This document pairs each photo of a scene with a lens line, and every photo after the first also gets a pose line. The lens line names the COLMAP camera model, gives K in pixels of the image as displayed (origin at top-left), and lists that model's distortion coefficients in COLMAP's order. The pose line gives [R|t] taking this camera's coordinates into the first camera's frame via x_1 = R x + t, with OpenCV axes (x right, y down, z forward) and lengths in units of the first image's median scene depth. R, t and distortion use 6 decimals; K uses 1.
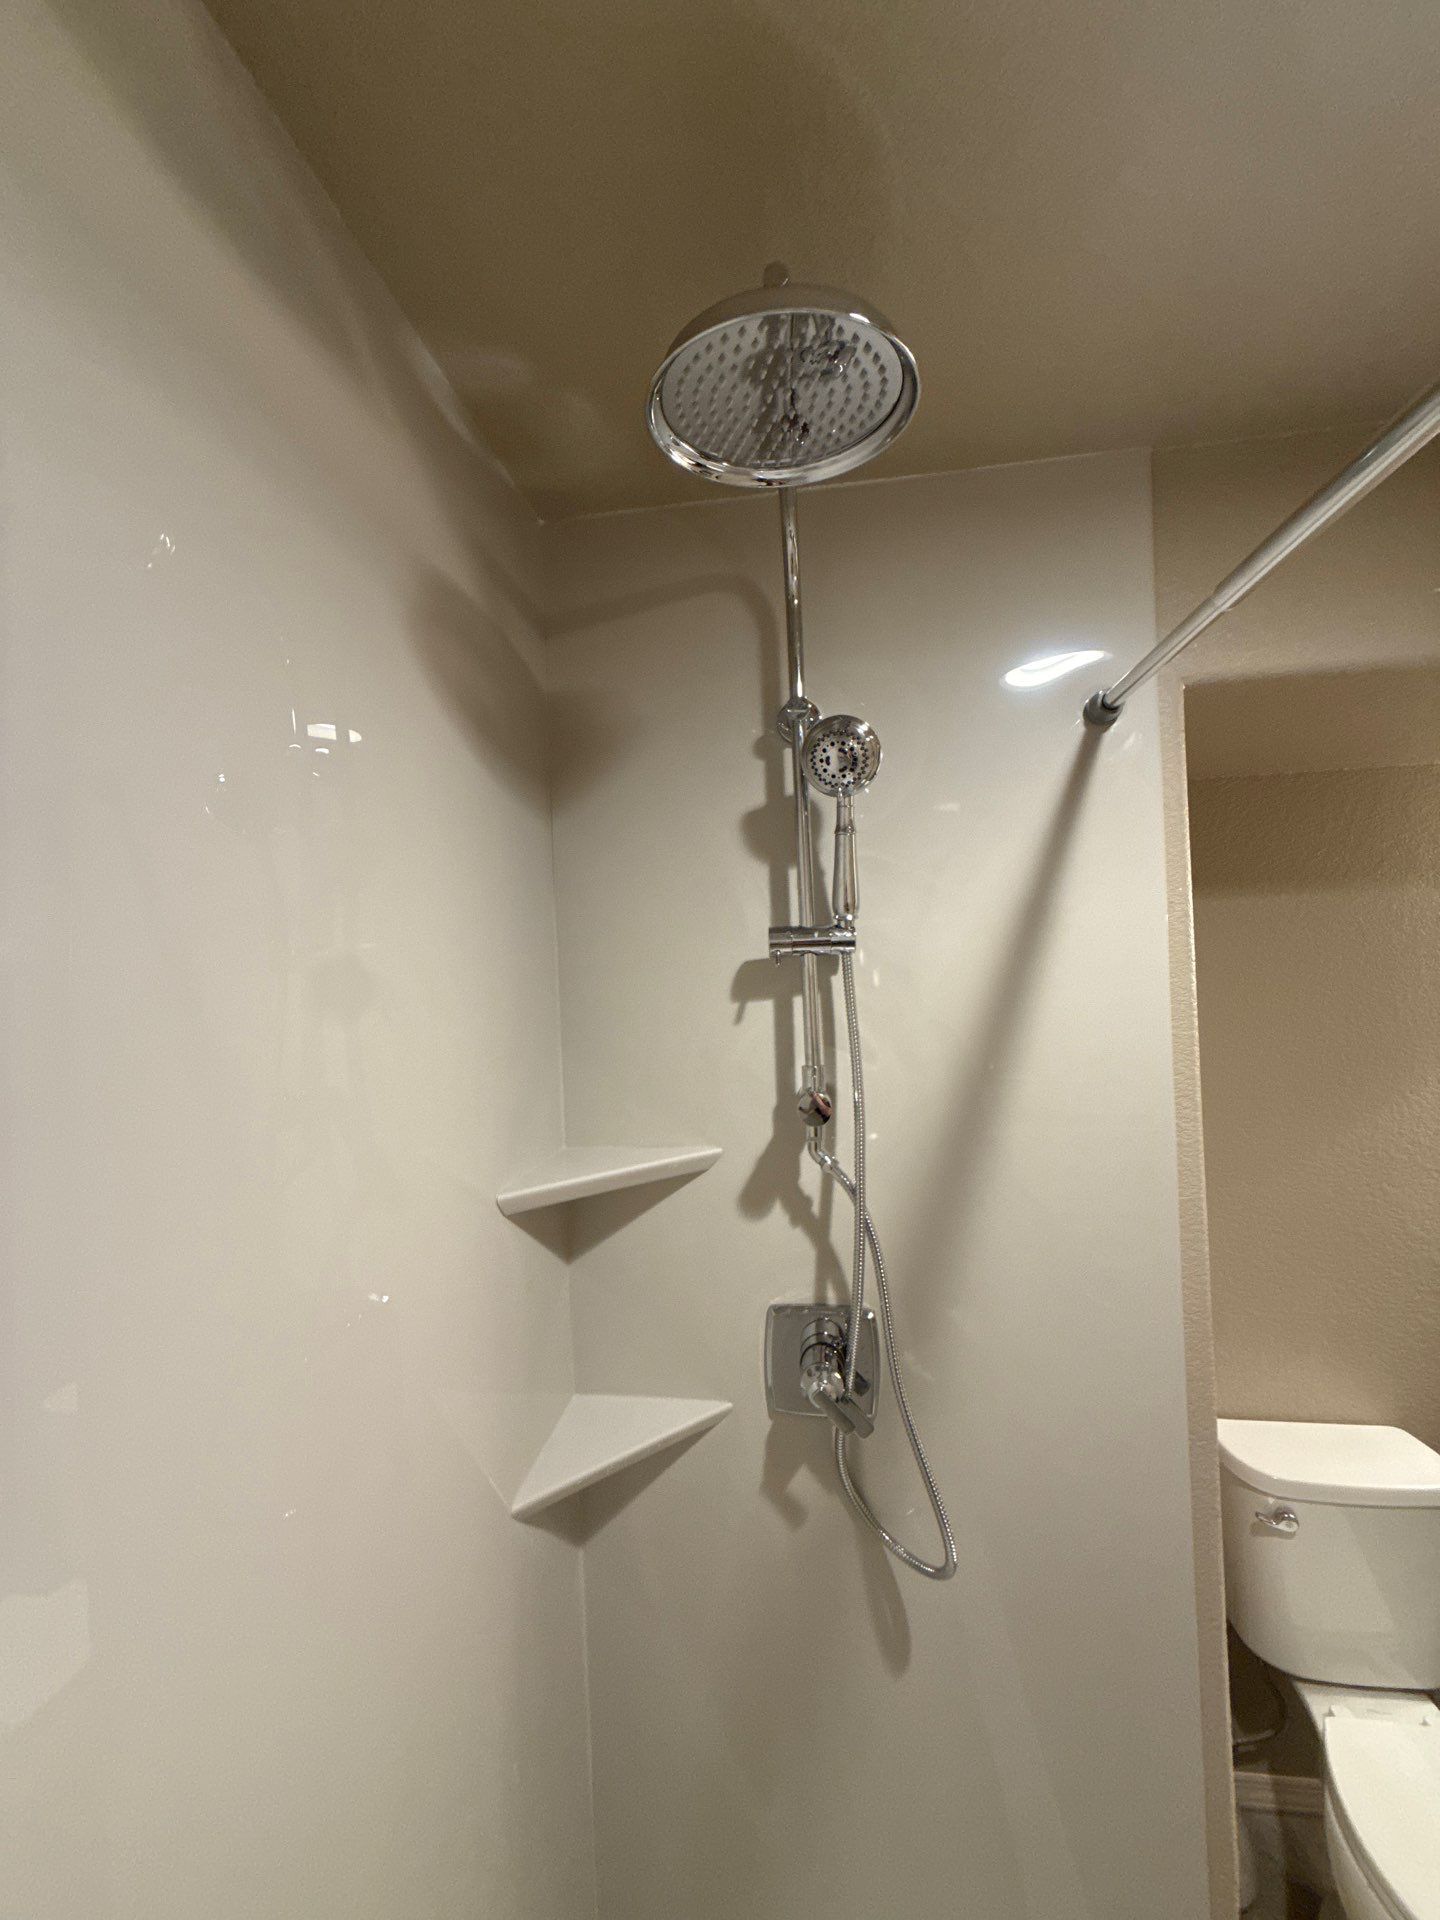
lens RADIAL K [[771.1, 0, 722.7], [0, 771.1, 947.8], [0, 0, 1]] dist [-0.013090, -0.000101]
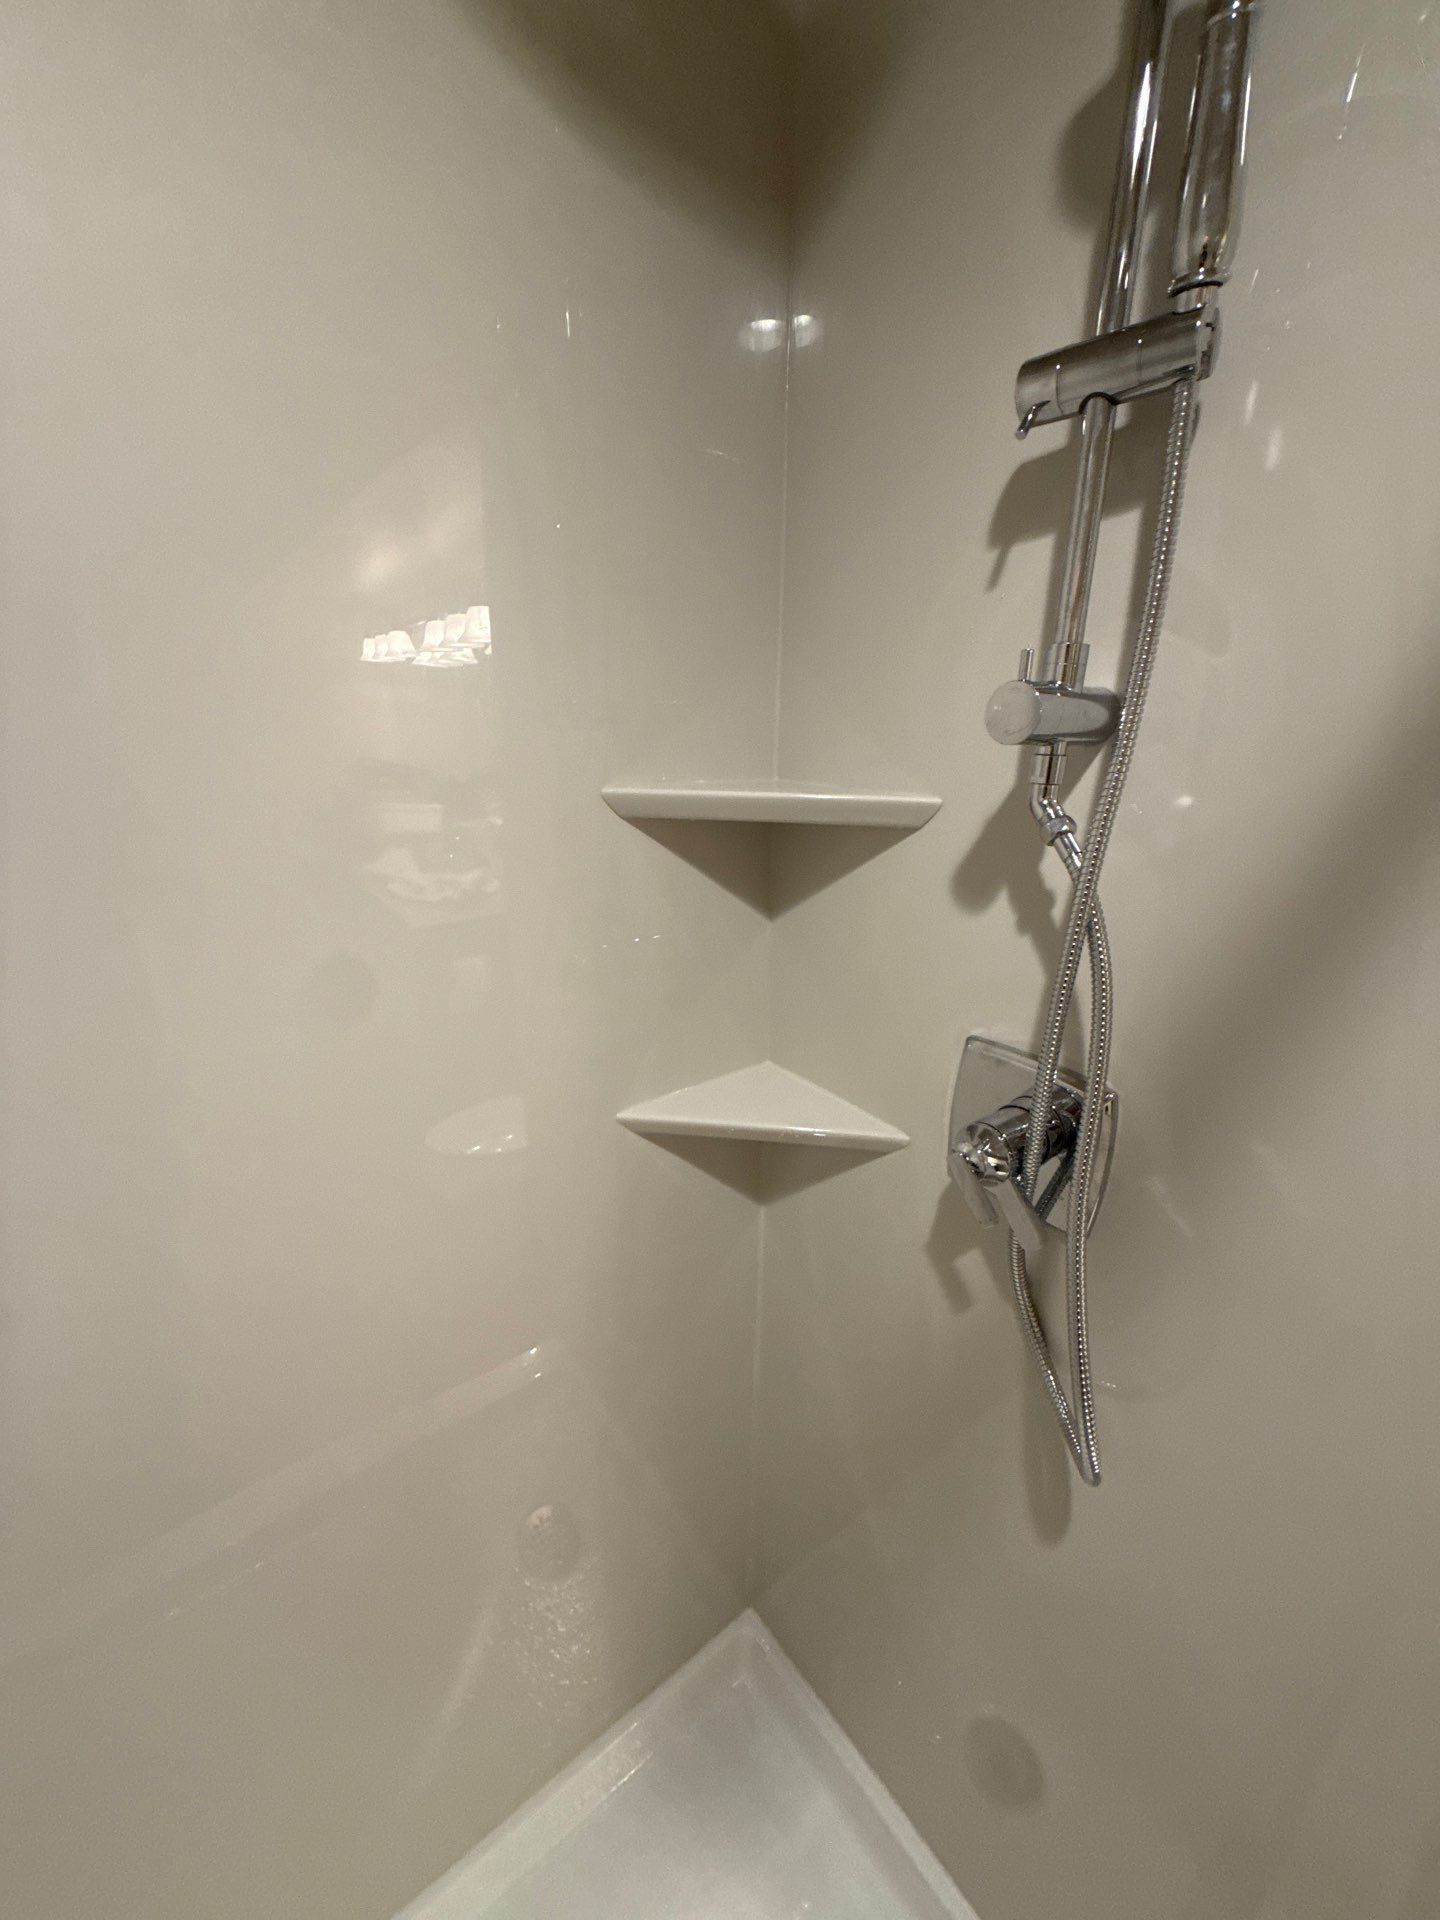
lens RADIAL K [[759.2, 0, 720.0], [0, 759.2, 960.0], [0, 0, 1]] dist [-0.007420, -0.000081]
pose [[0.714905, 0.256420, -0.650507, 0.327017], [-0.026035, 0.939447, 0.341704, 0.175854], [0.698737, -0.227349, 0.678291, 0.398560]]
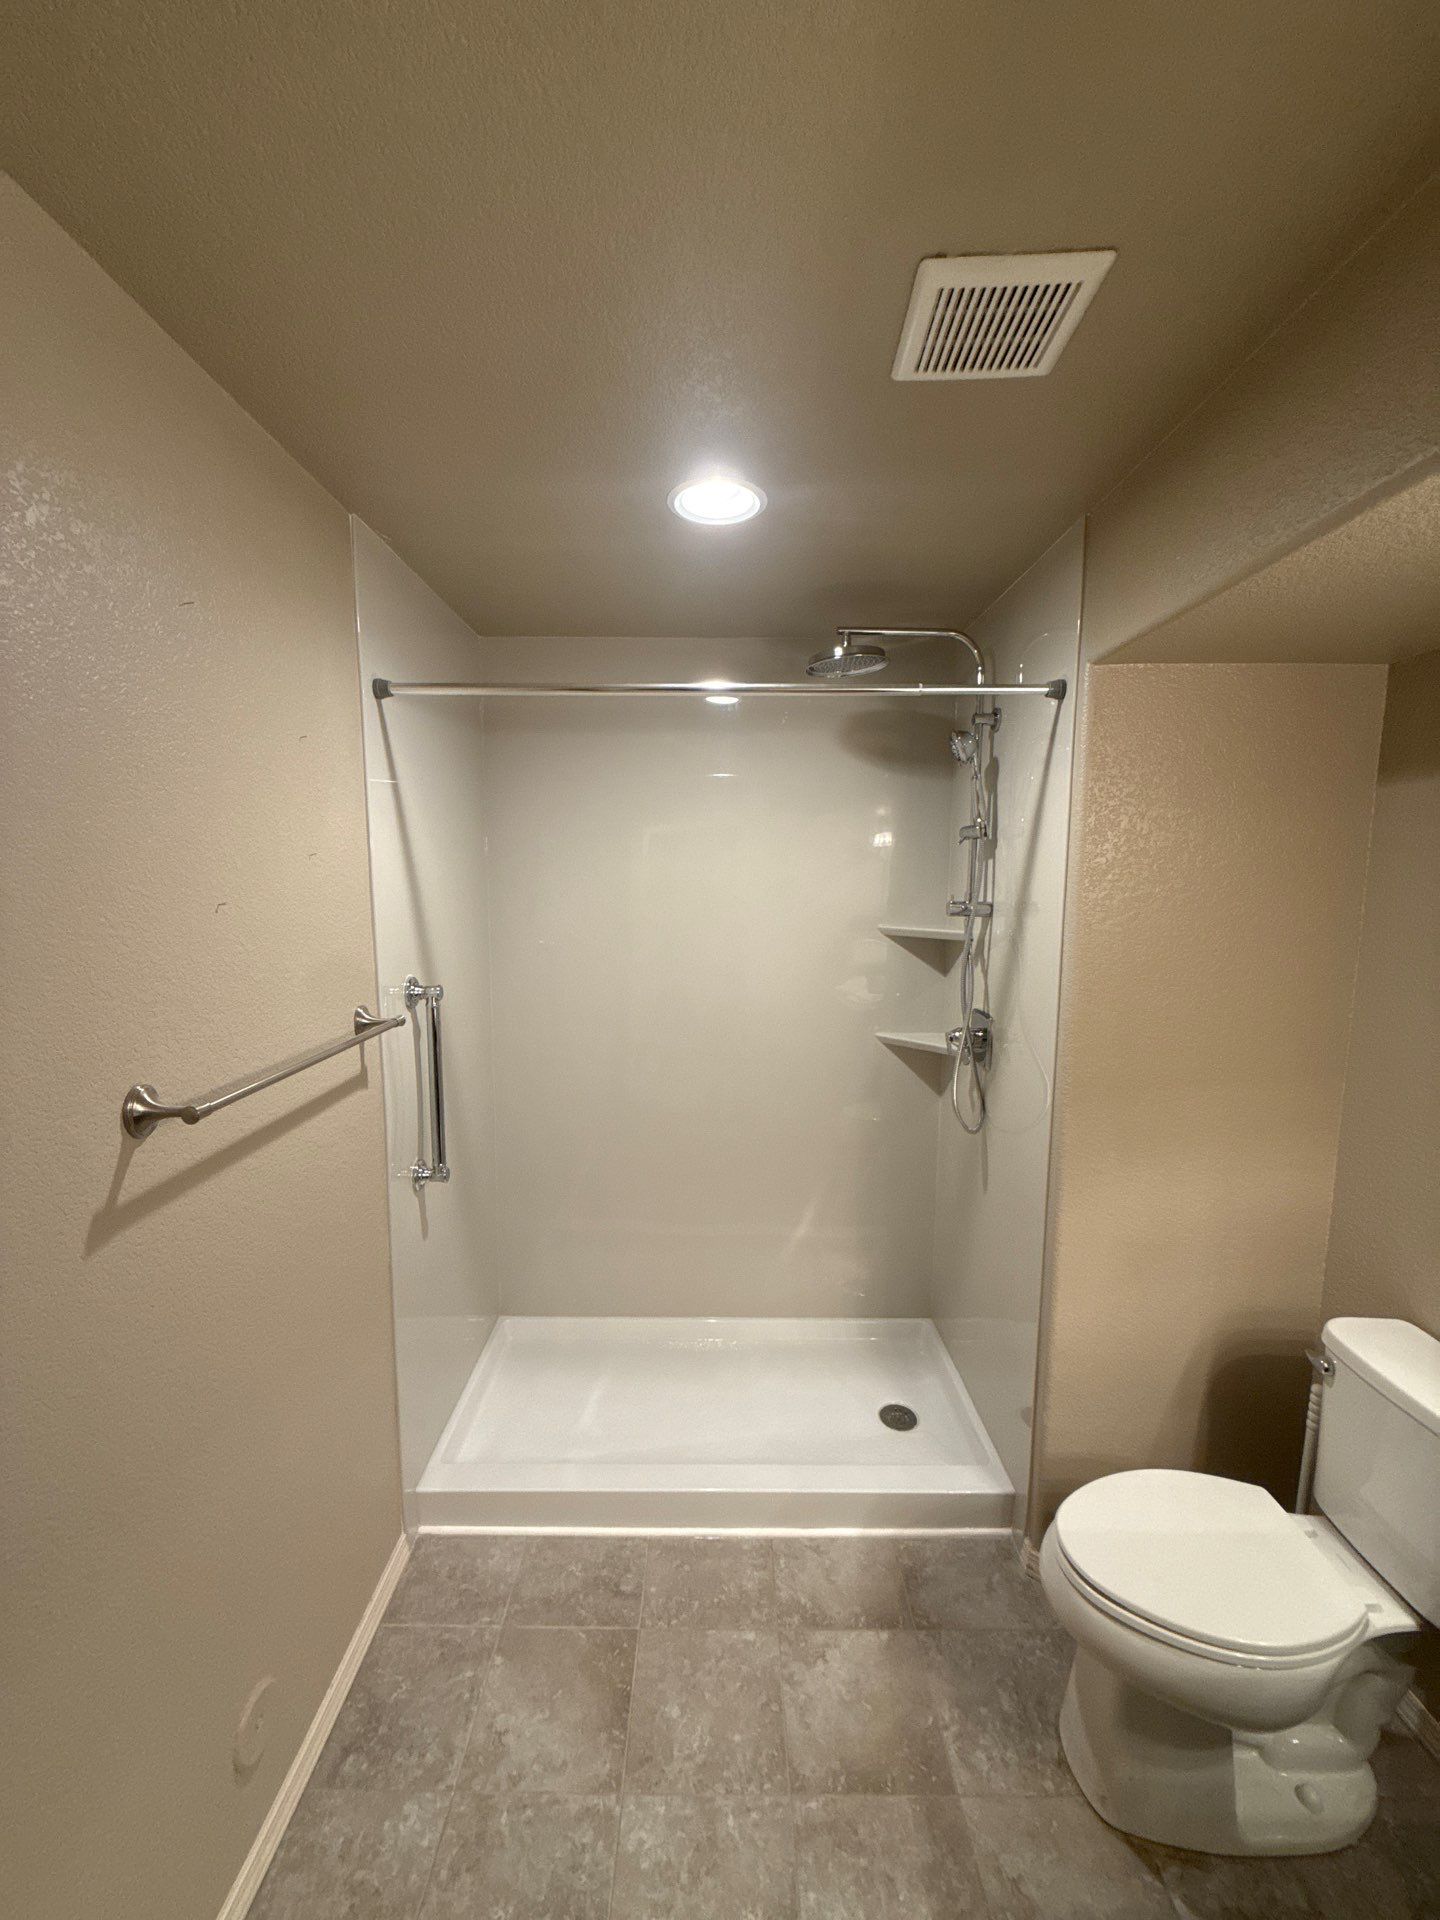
lens RADIAL K [[759.2, 0, 720.0], [0, 759.2, 960.0], [0, 0, 1]] dist [-0.007420, -0.000081]
pose [[0.152437, 0.144101, -0.977751, 2.079502], [0.002883, 0.989244, 0.146244, 0.020693], [0.988309, -0.025112, 0.150382, -0.027869]]
